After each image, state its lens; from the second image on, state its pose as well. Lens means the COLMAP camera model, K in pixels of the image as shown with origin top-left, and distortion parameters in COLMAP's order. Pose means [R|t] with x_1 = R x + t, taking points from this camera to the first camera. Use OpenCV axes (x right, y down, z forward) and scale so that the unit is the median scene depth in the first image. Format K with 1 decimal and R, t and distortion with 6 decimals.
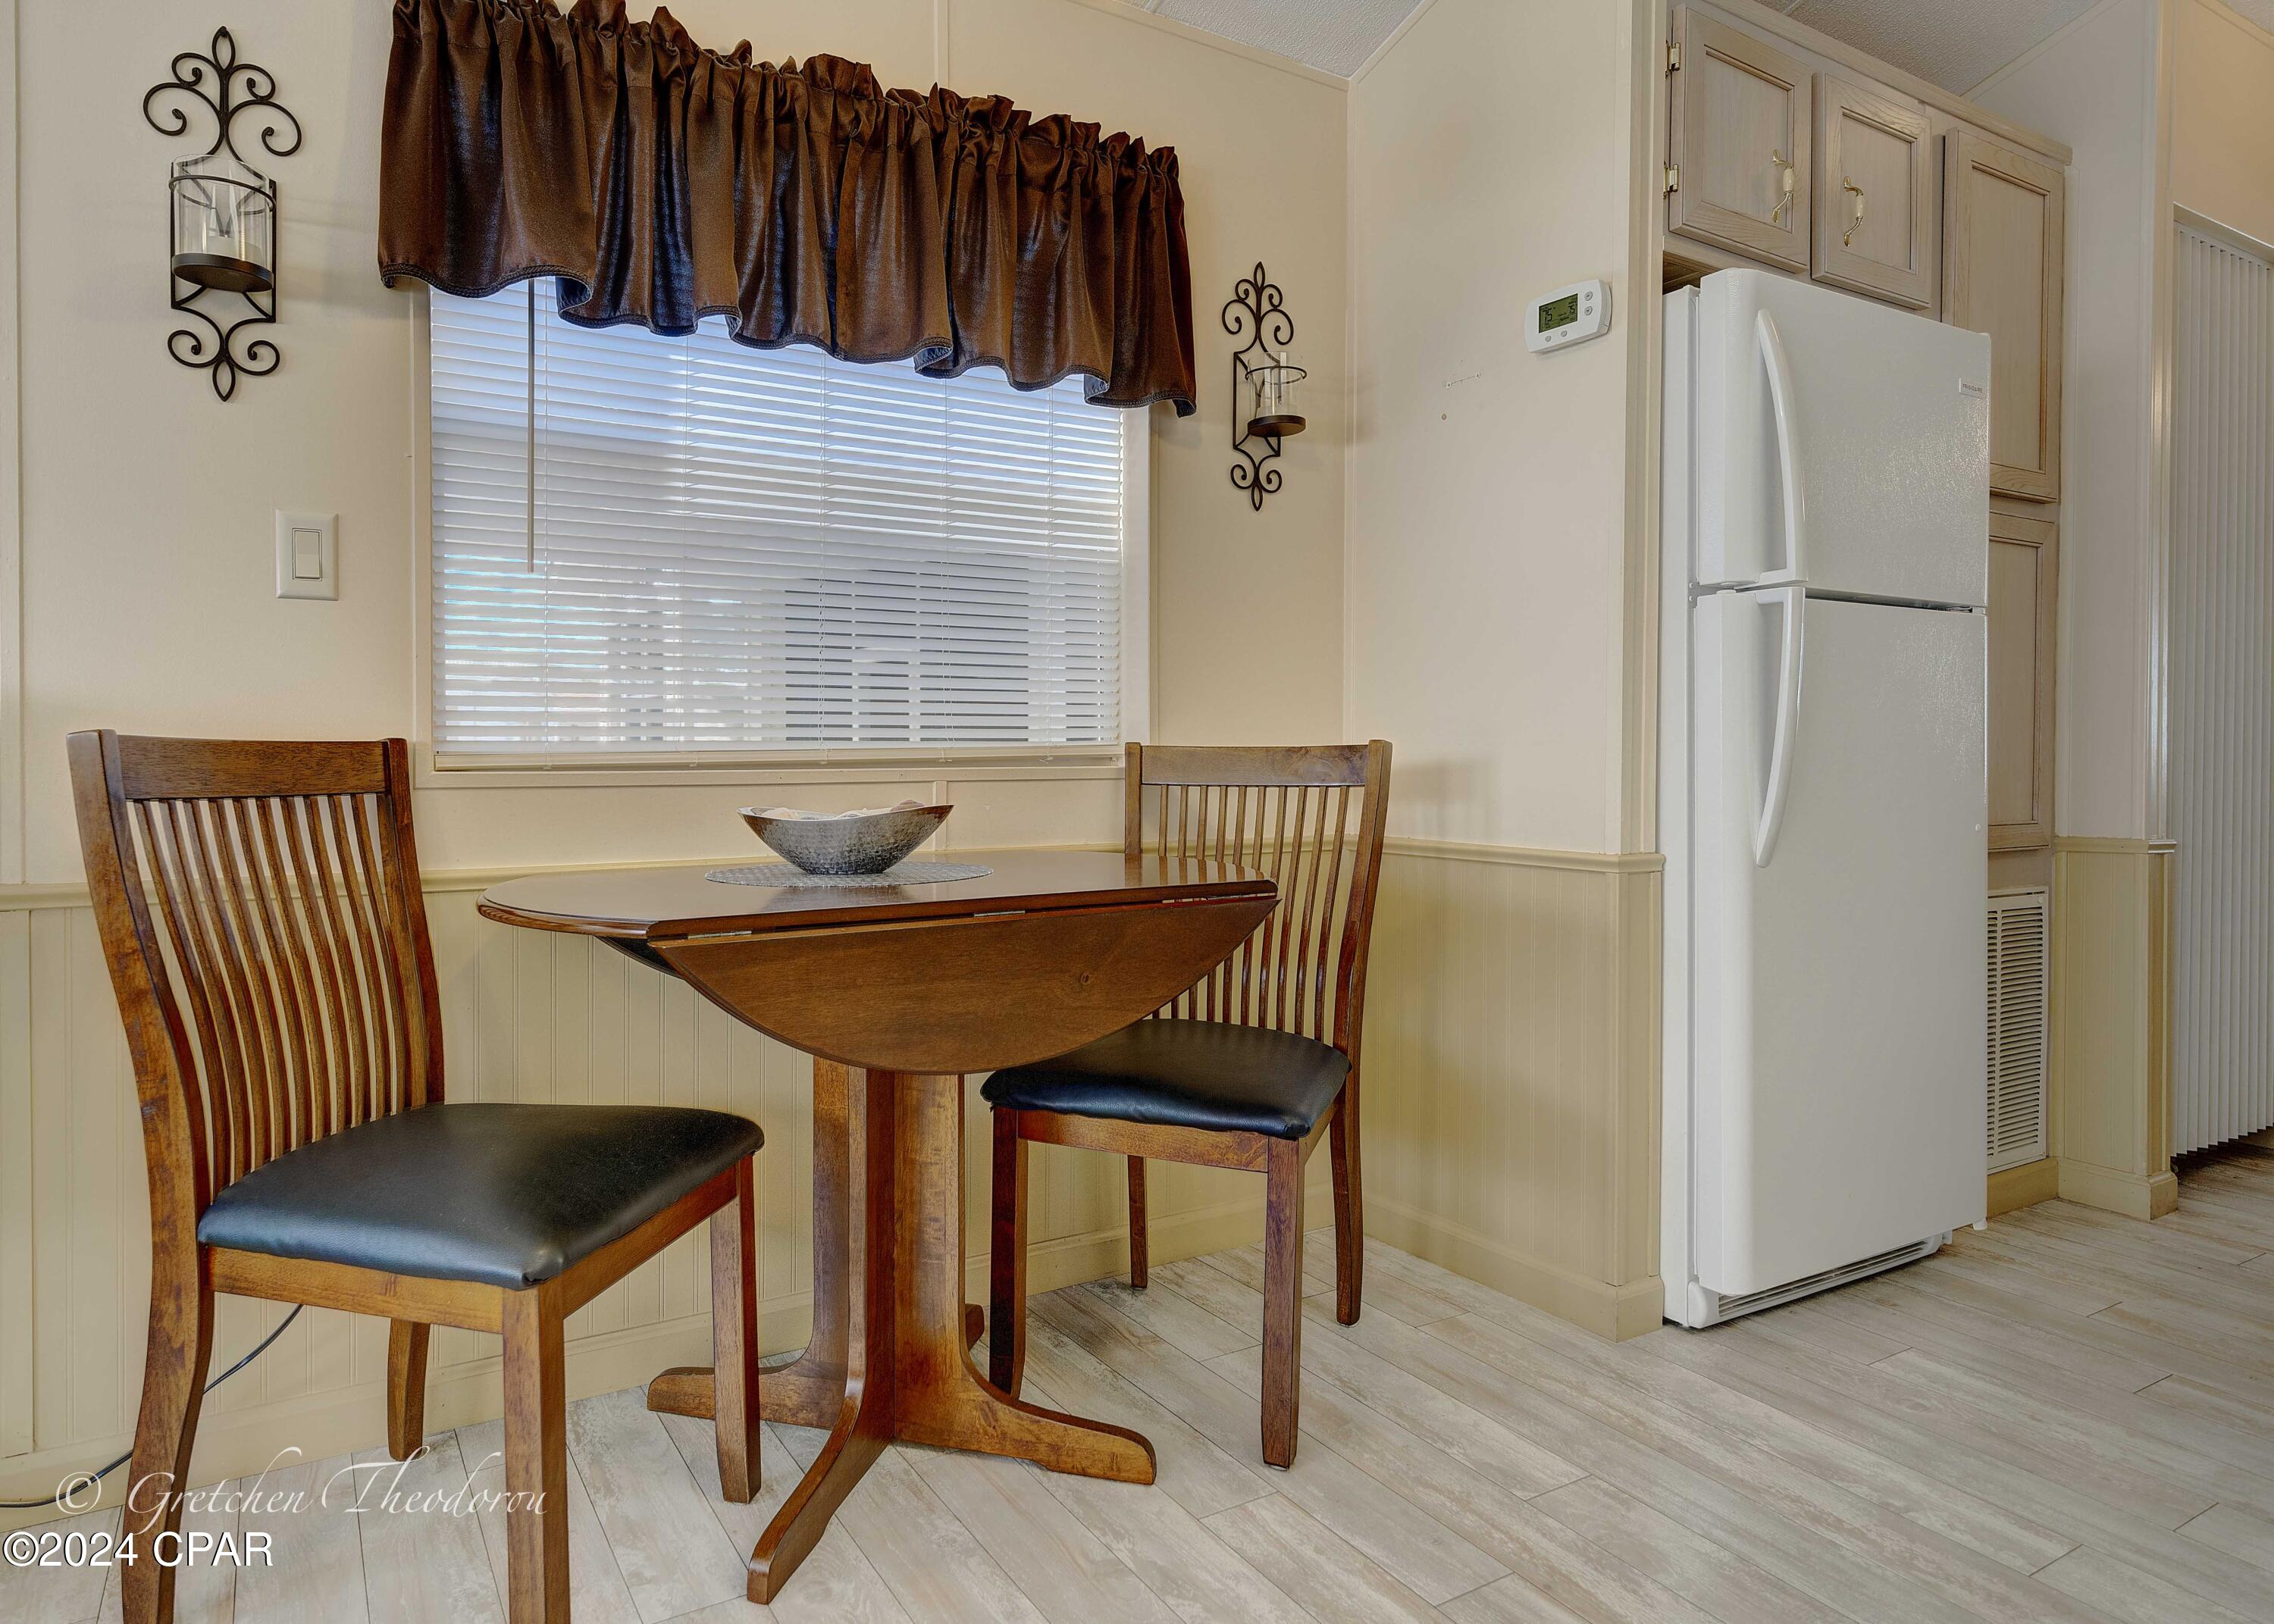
lens RADIAL K [[1374.3, 0, 1110.6], [0, 1374.3, 776.0], [0, 0, 1]] dist [0.003064, 0.001181]
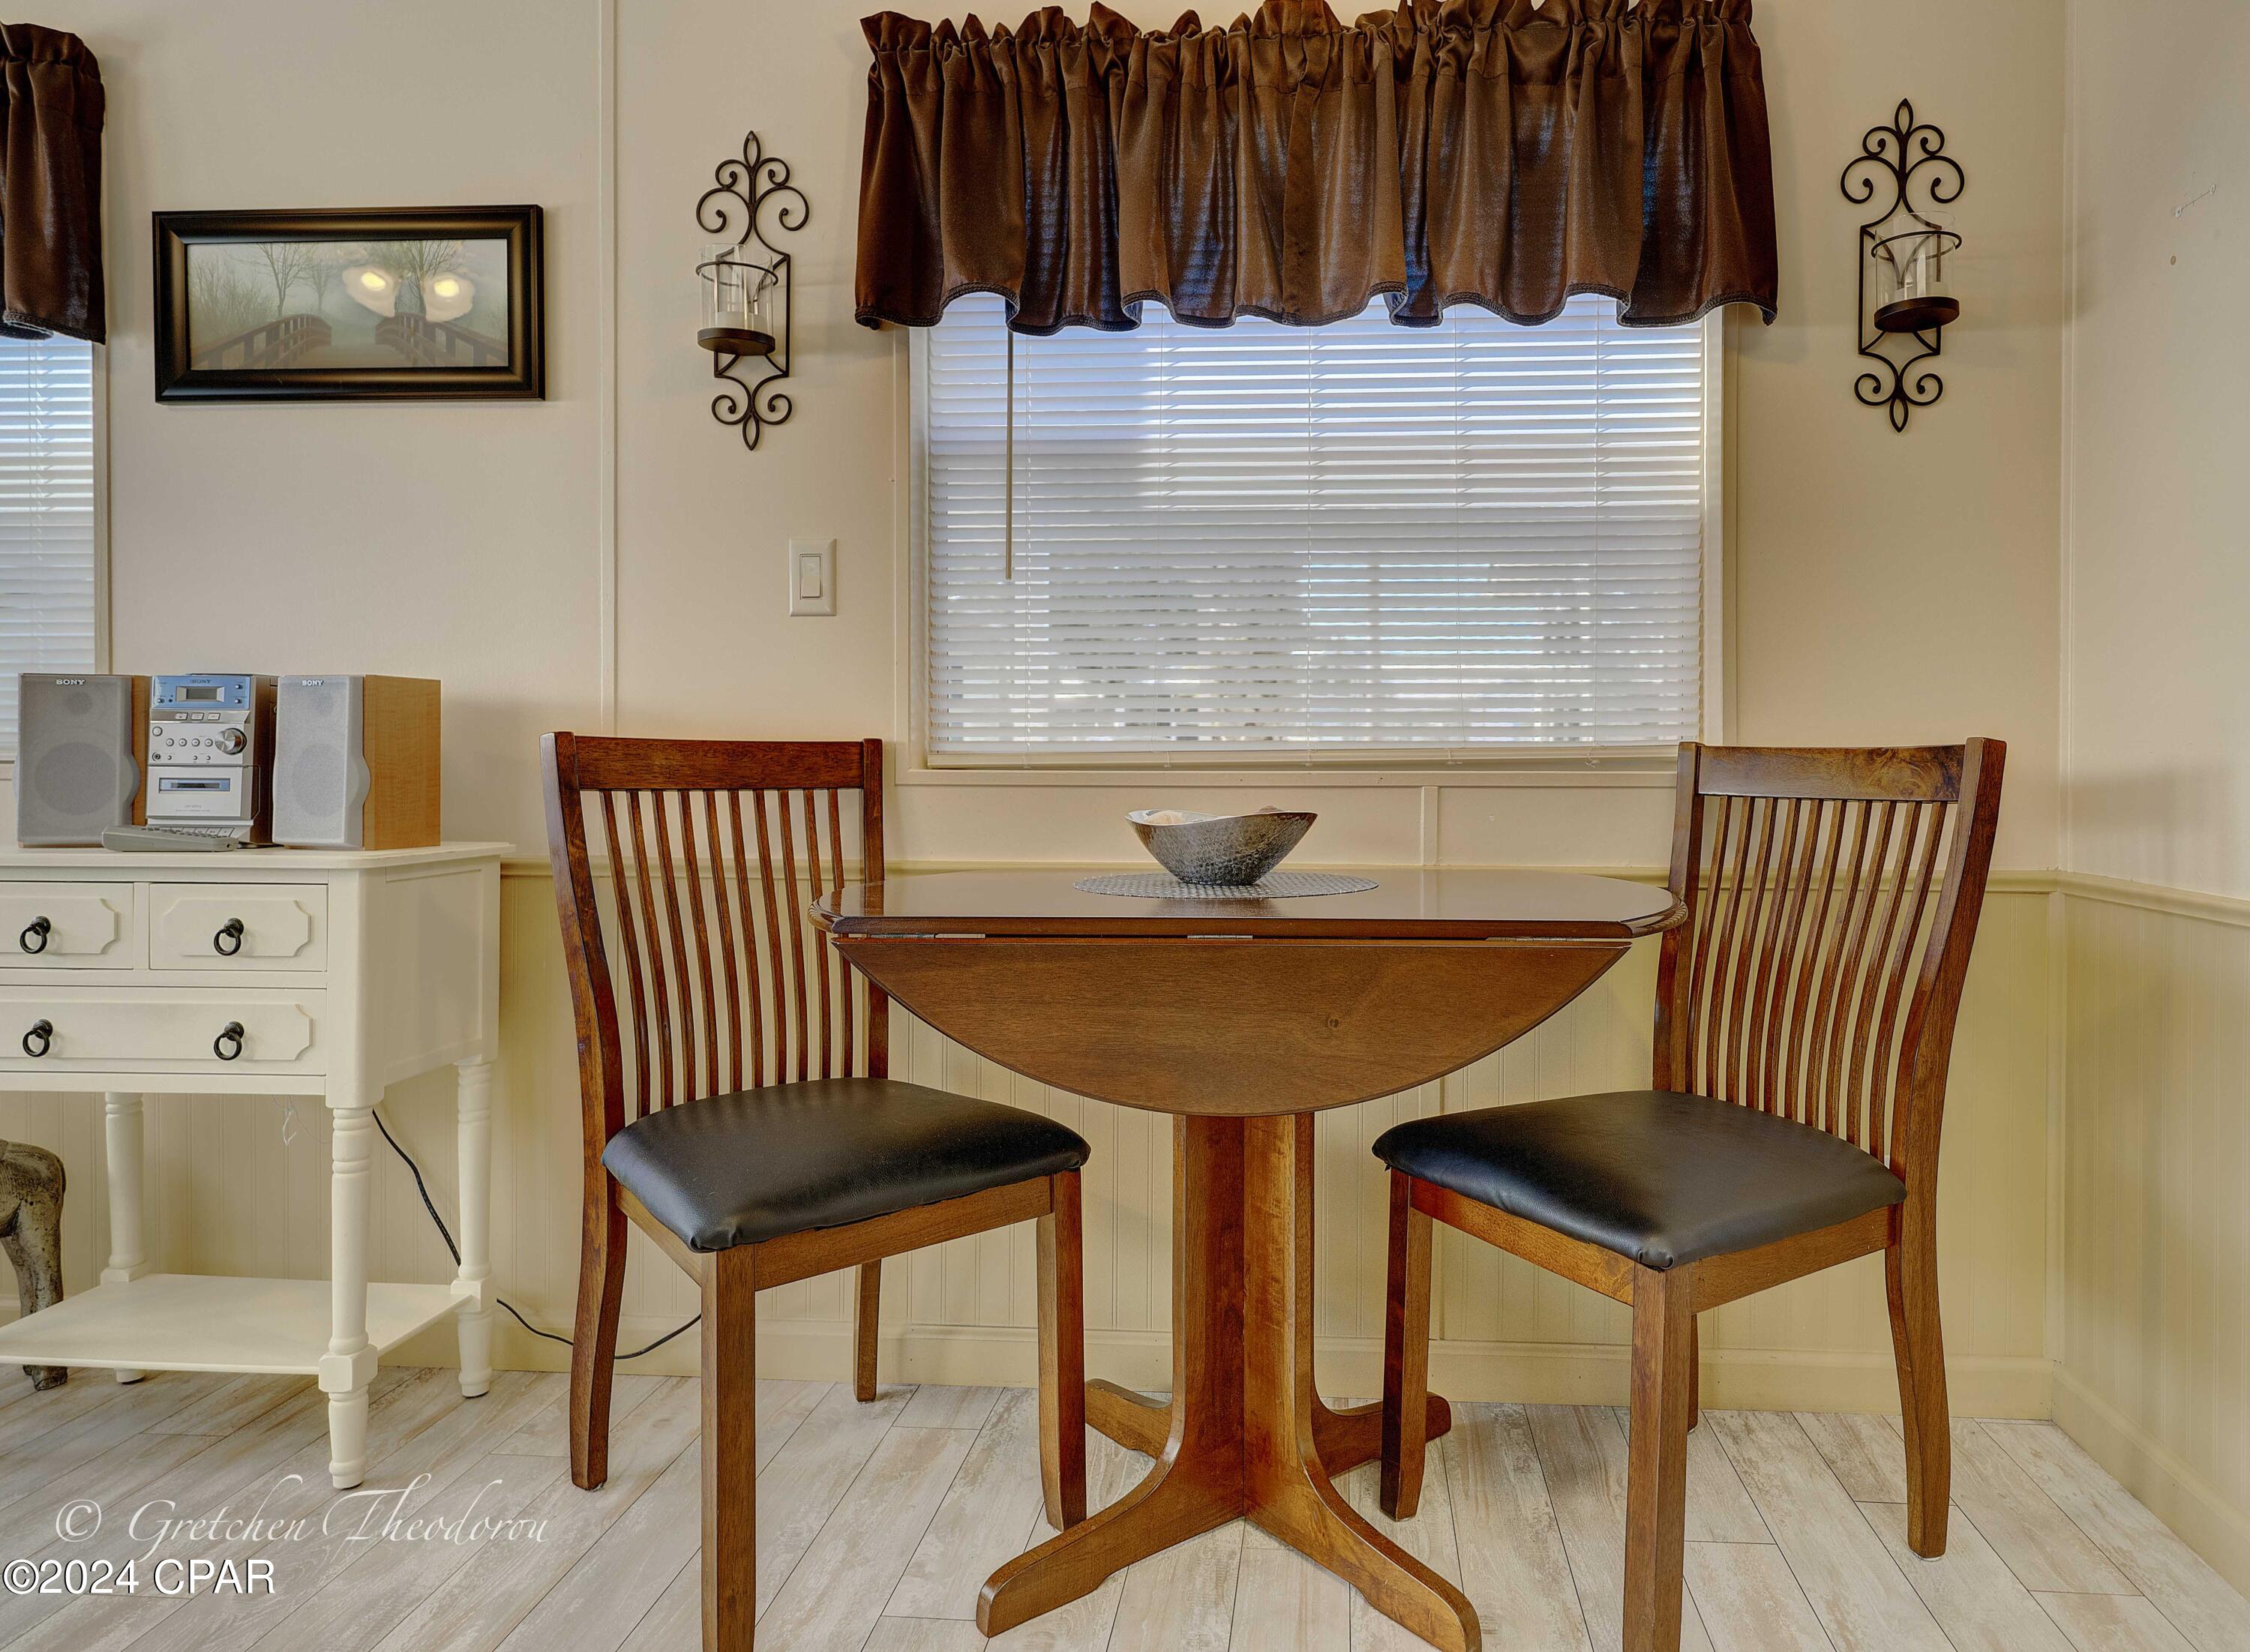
lens RADIAL K [[1485.2, 0, 1235.4], [0, 1485.2, 763.4], [0, 0, 1]] dist [0.003832, 0.001721]
pose [[0.821355, 0.007254, -0.570372, 0.363495], [-0.013538, 0.999885, -0.006779, -0.003267], [0.570257, 0.013290, 0.821359, 0.177506]]
